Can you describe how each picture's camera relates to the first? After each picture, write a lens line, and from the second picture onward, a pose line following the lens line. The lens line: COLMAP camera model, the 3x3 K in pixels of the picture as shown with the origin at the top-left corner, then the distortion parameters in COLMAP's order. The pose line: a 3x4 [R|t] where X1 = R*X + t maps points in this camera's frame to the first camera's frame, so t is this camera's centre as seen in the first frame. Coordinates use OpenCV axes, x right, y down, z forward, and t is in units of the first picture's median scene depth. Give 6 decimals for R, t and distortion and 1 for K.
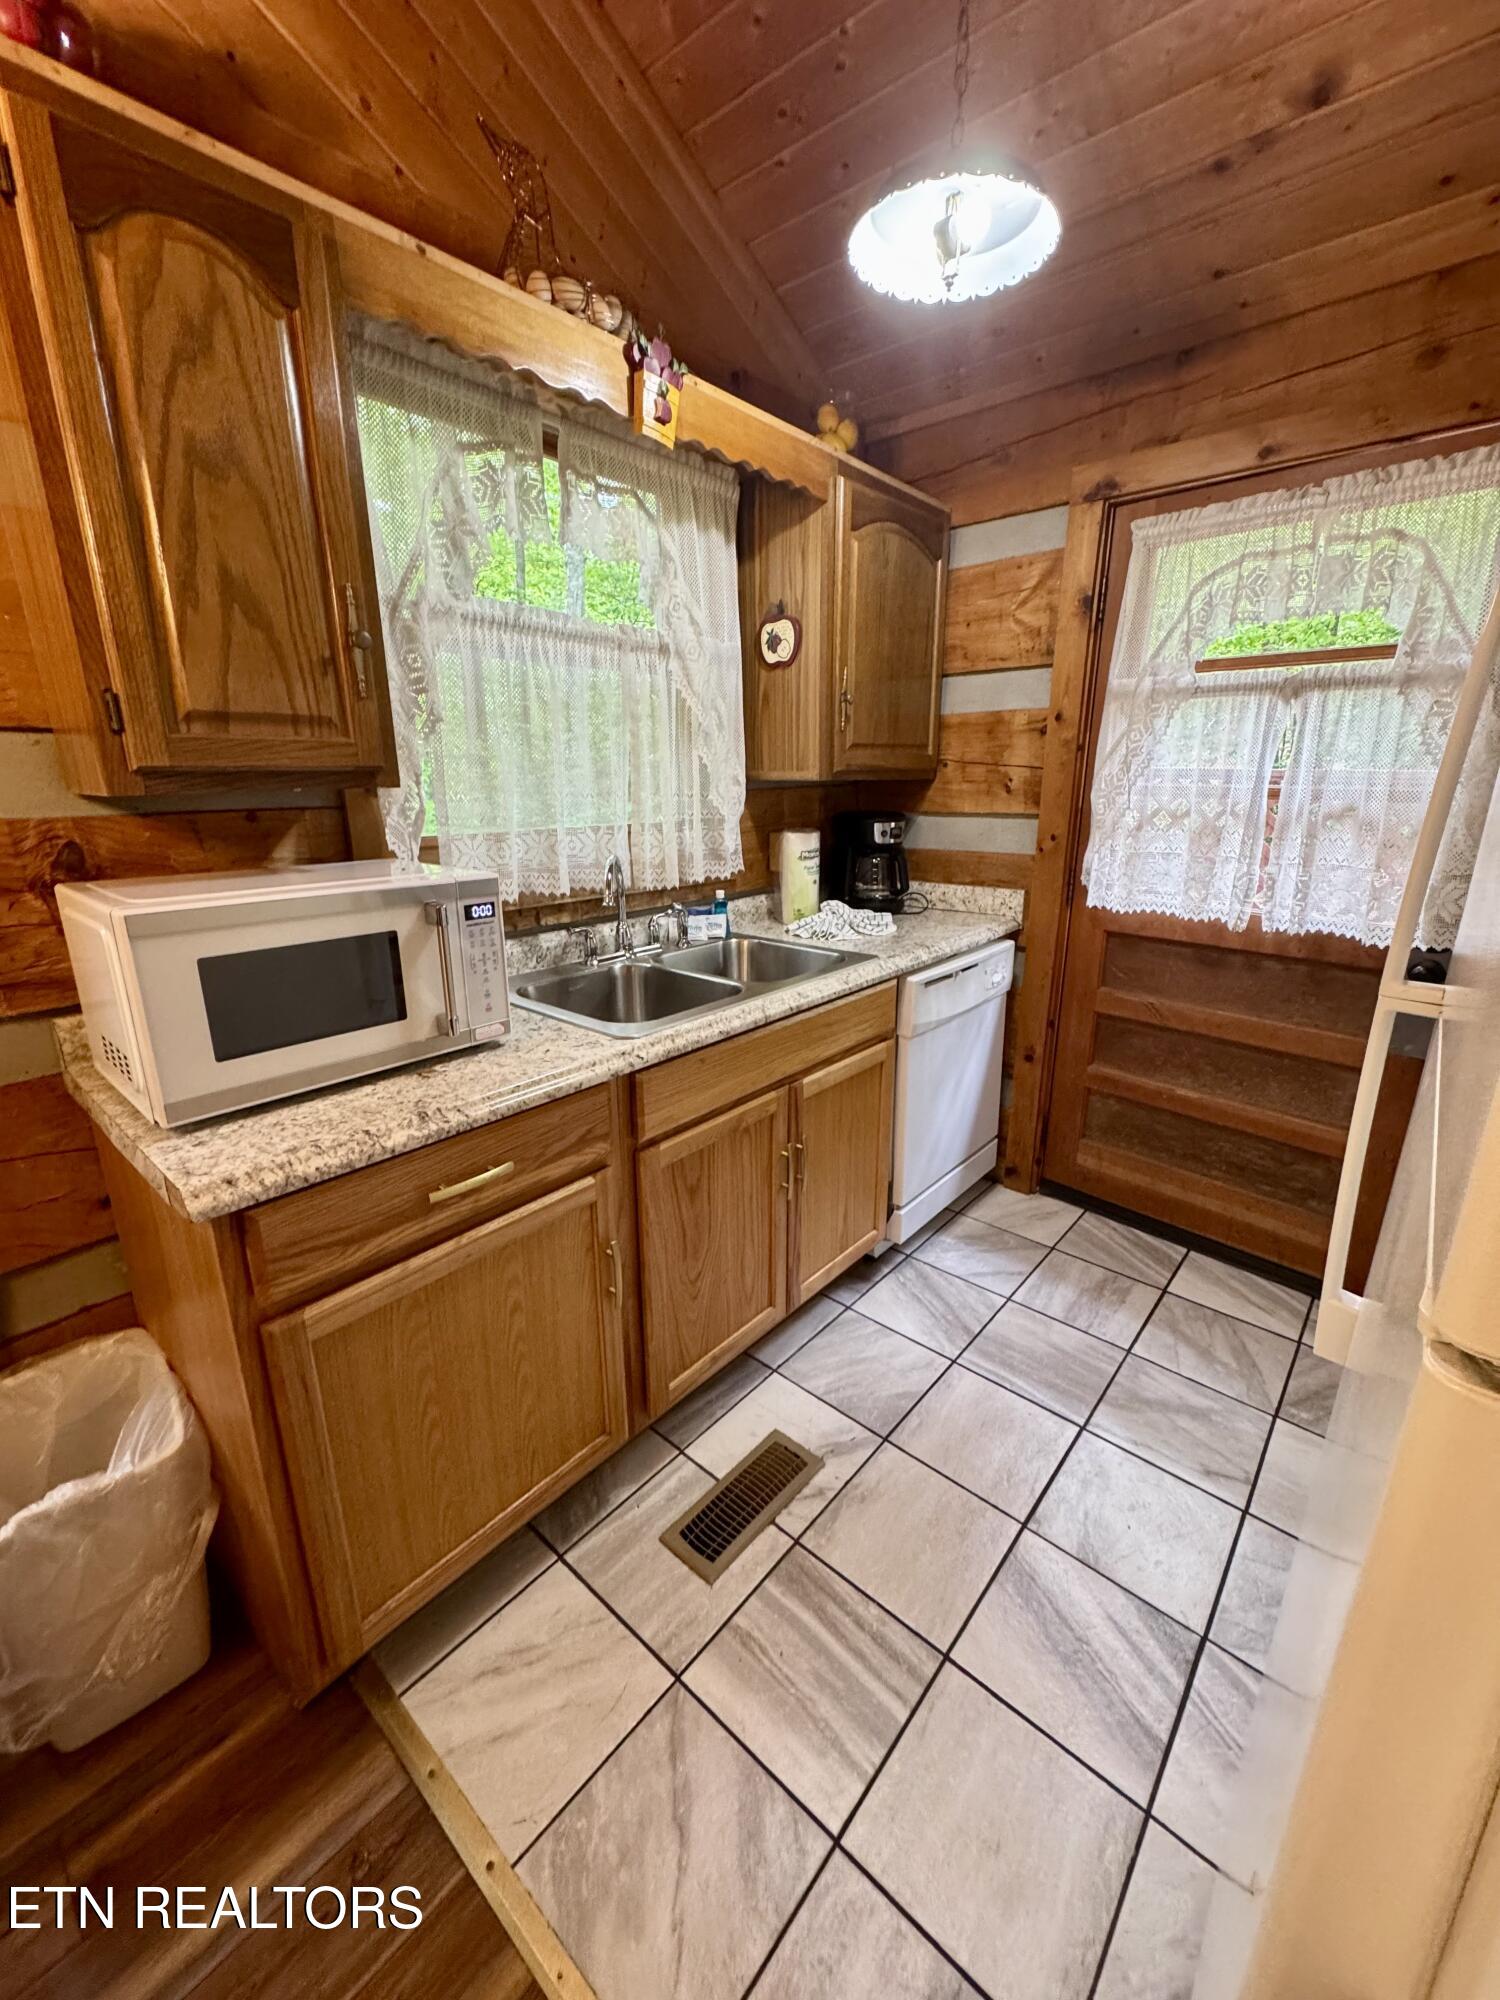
lens RADIAL K [[802.2, 0, 752.5], [0, 802.2, 994.6], [0, 0, 1]] dist [-0.001739, 0.000251]
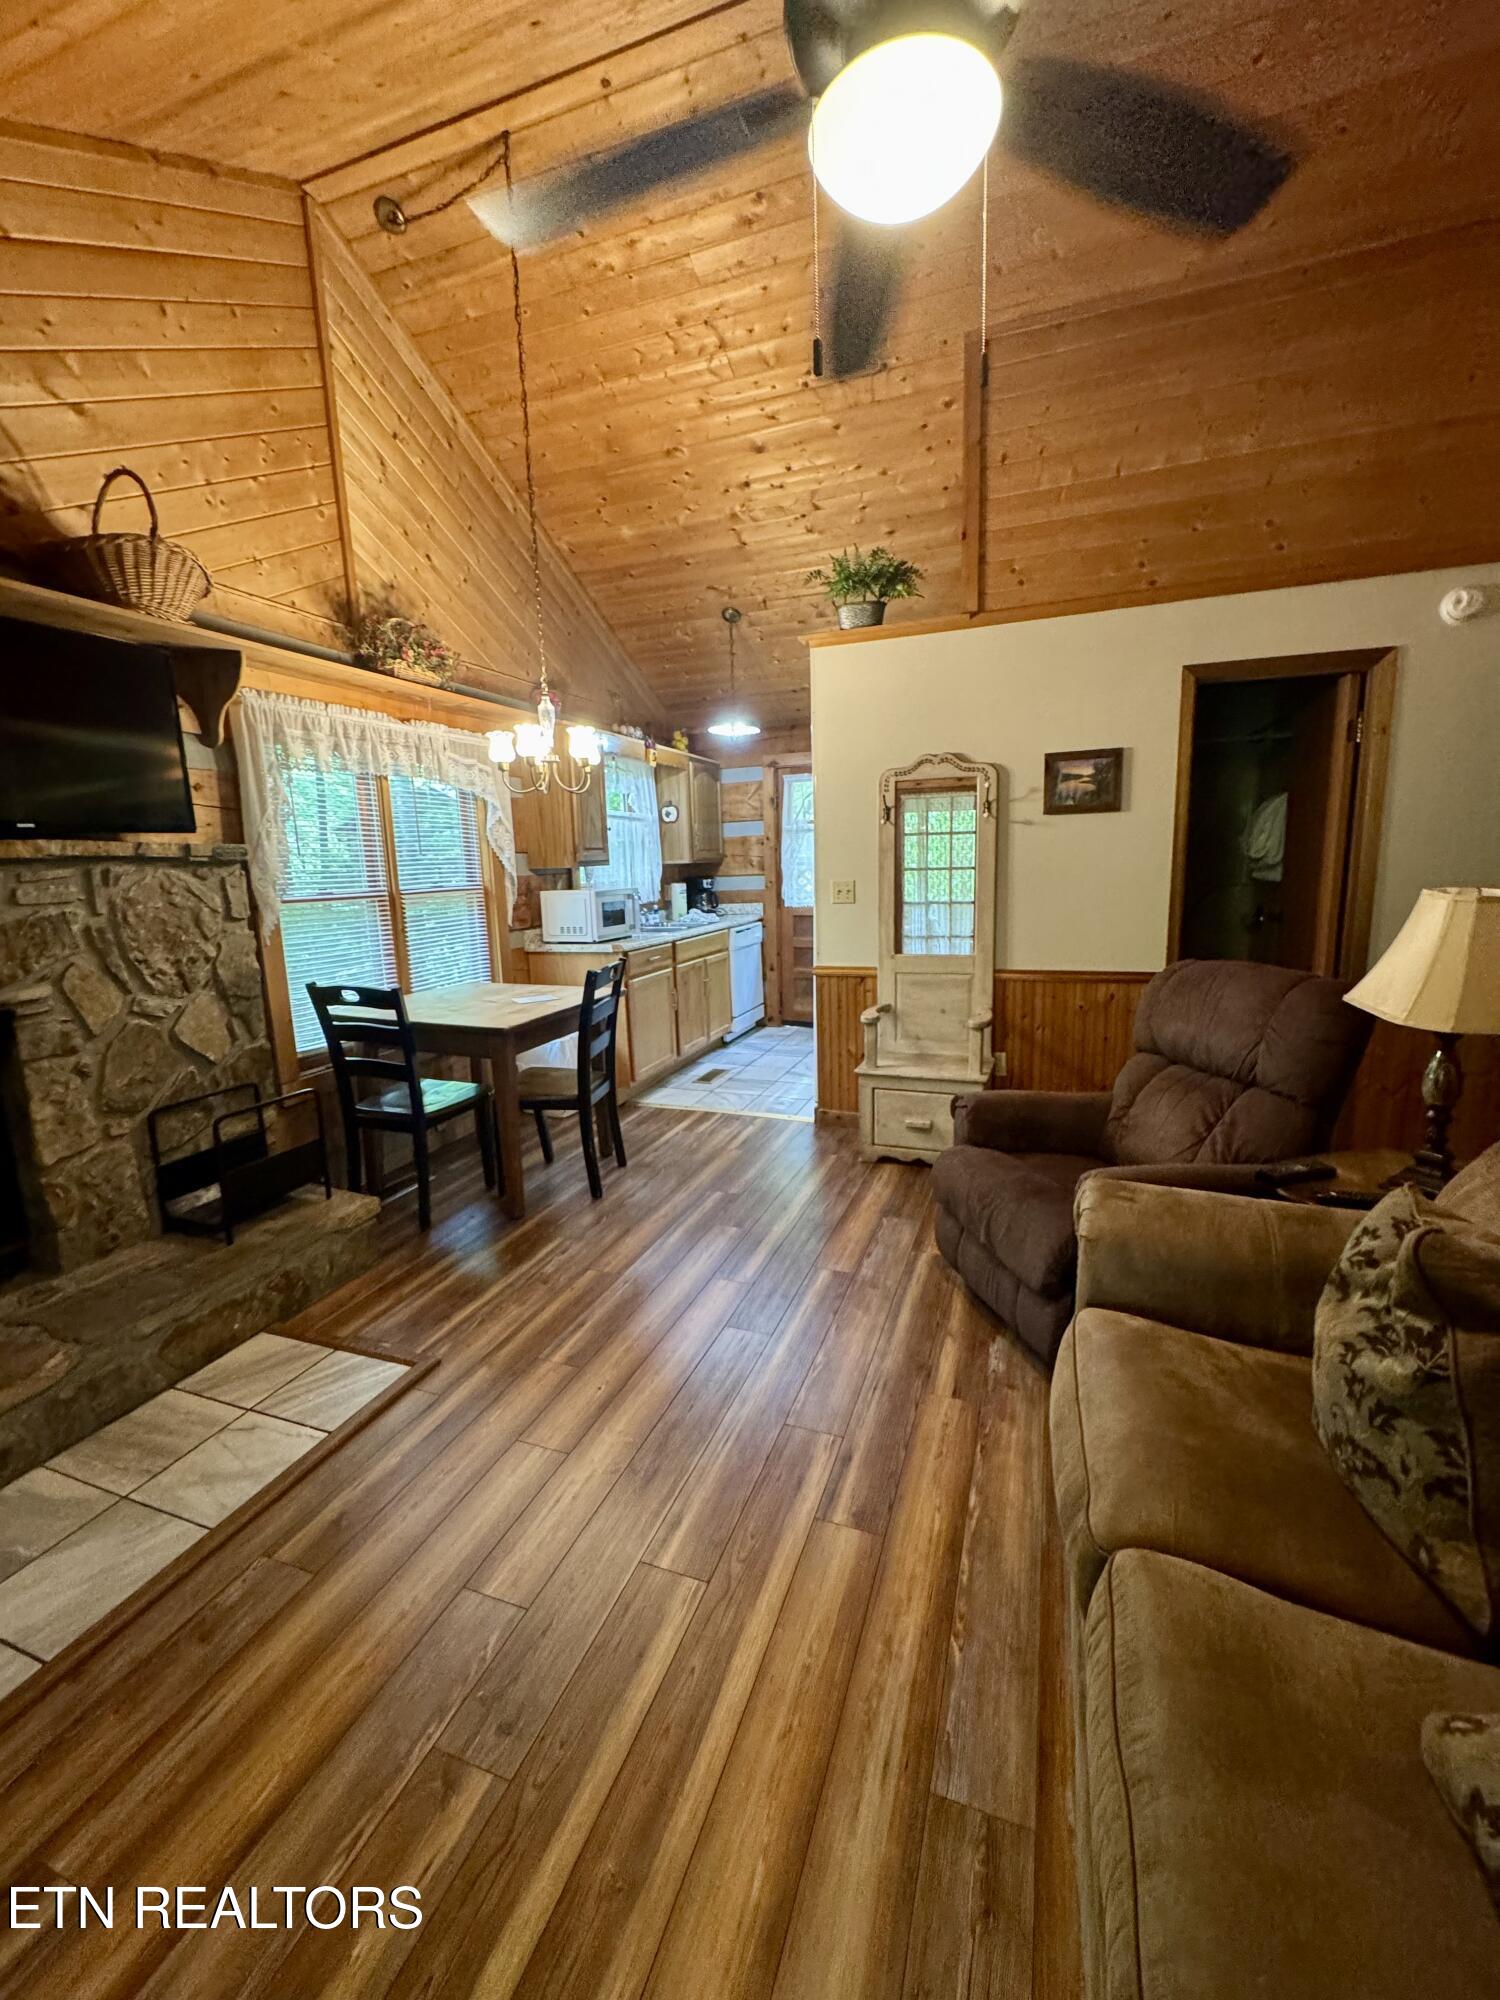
lens RADIAL K [[802.2, 0, 752.5], [0, 802.2, 994.6], [0, 0, 1]] dist [-0.001739, 0.000251]
pose [[0.935658, -0.082072, 0.343231, -0.754245], [0.119949, 0.988639, -0.090585, 0.490008], [-0.331897, 0.125927, 0.934873, -1.713377]]
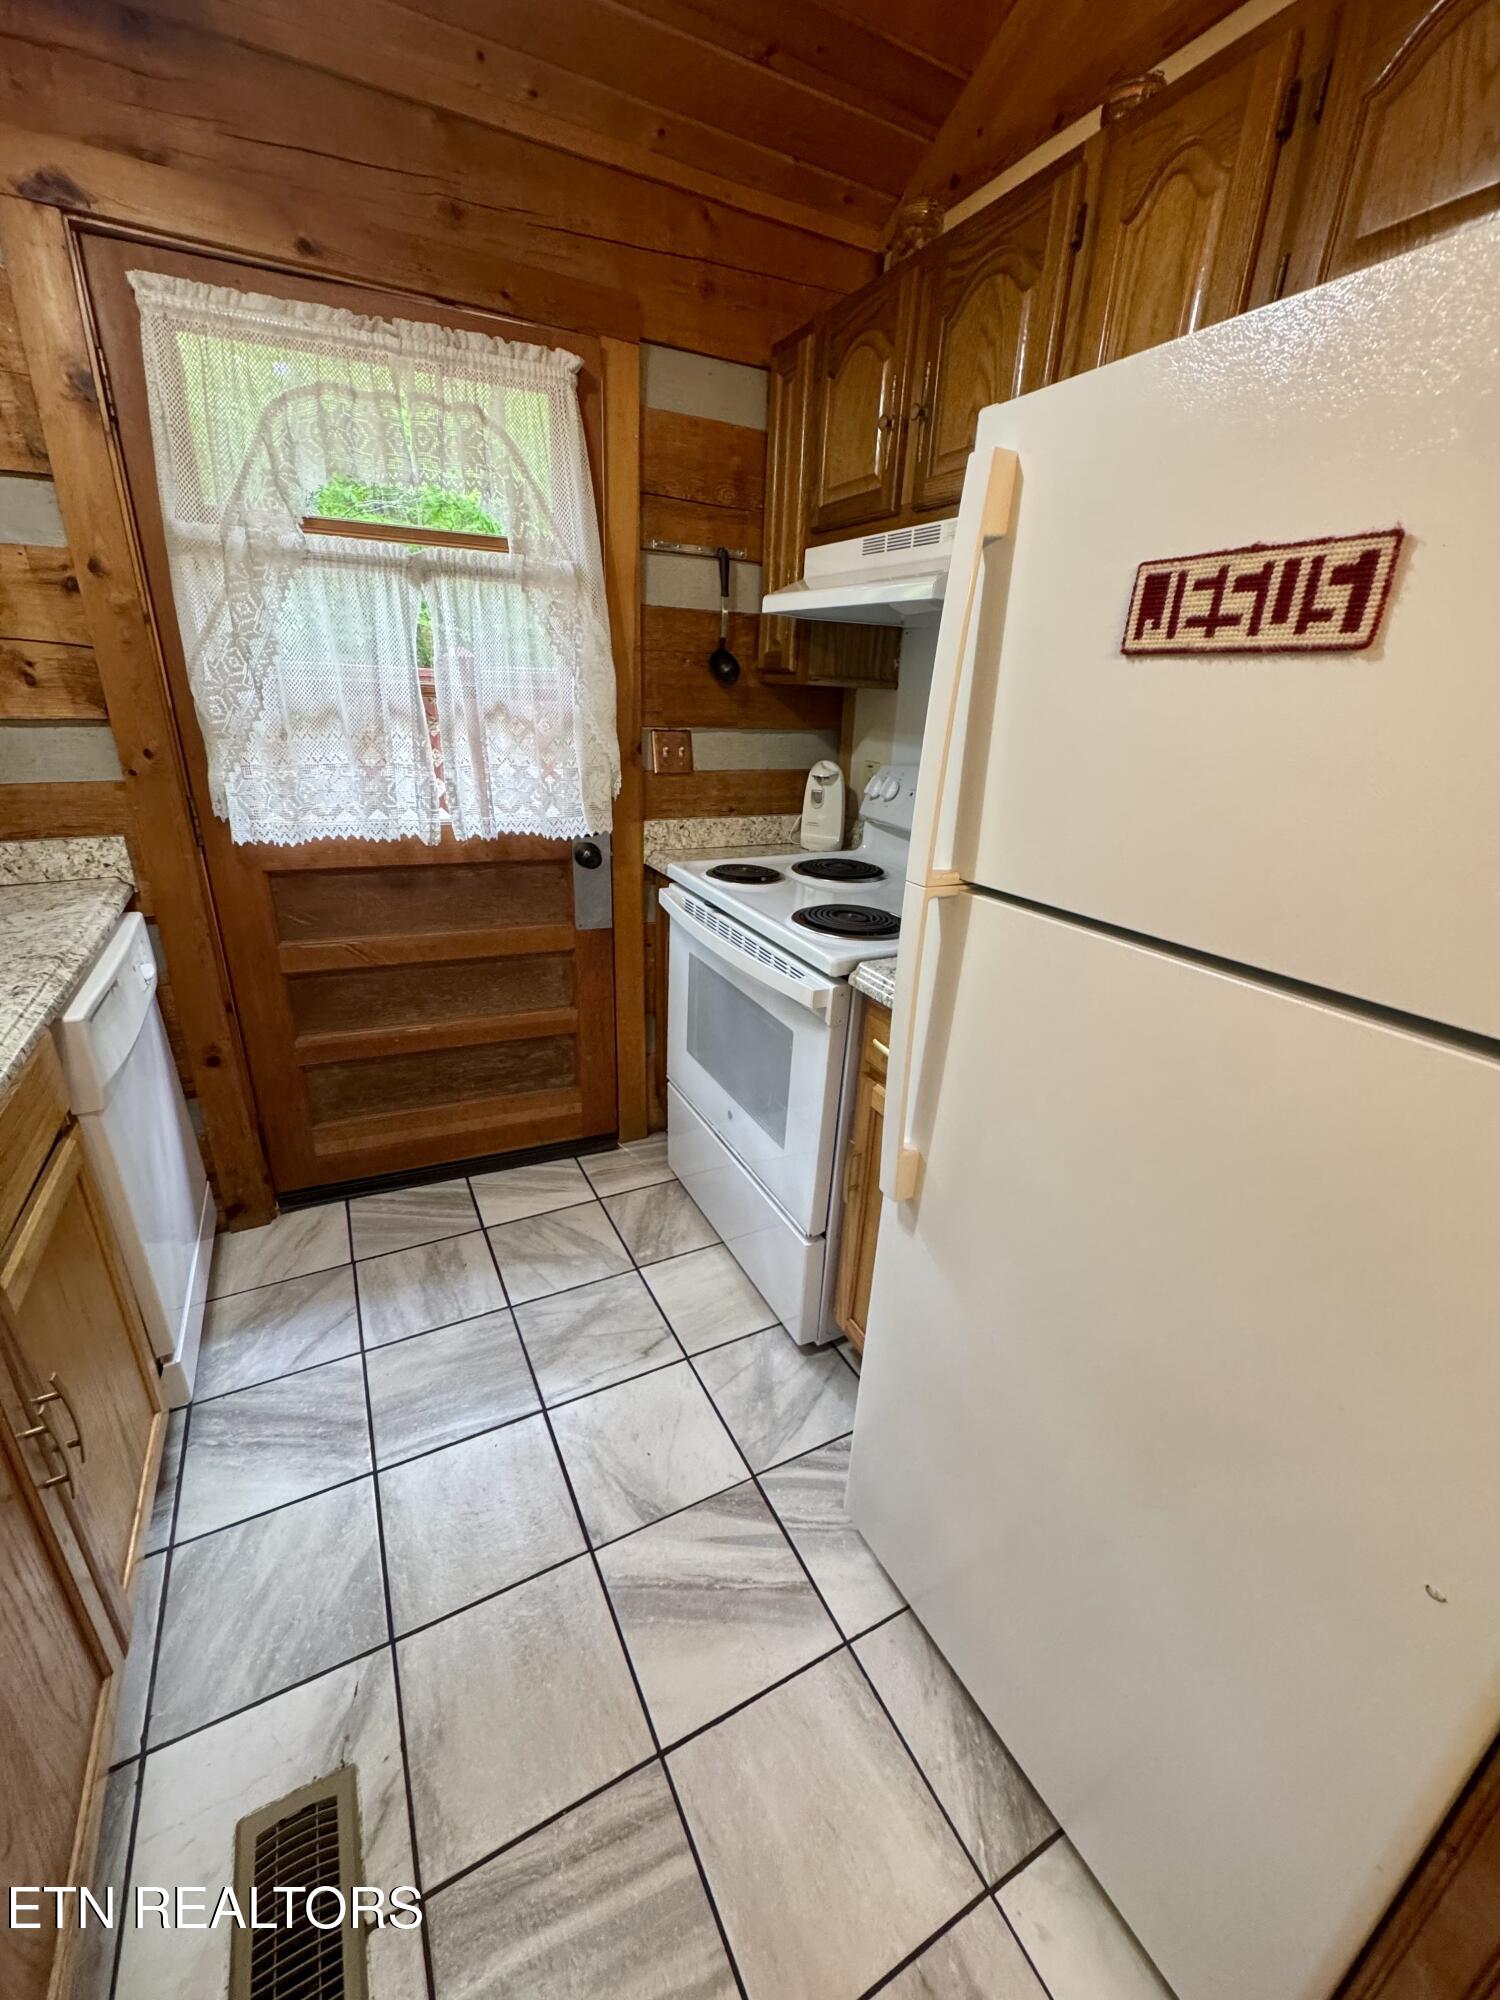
lens RADIAL K [[803.5, 0, 752.4], [0, 803.5, 994.4], [0, 0, 1]] dist [-0.002104, 0.000272]
pose [[0.357603, -0.324632, 0.875633, -0.133153], [0.216108, 0.940951, 0.260591, -0.082403], [-0.908525, 0.096043, 0.406643, 0.321076]]
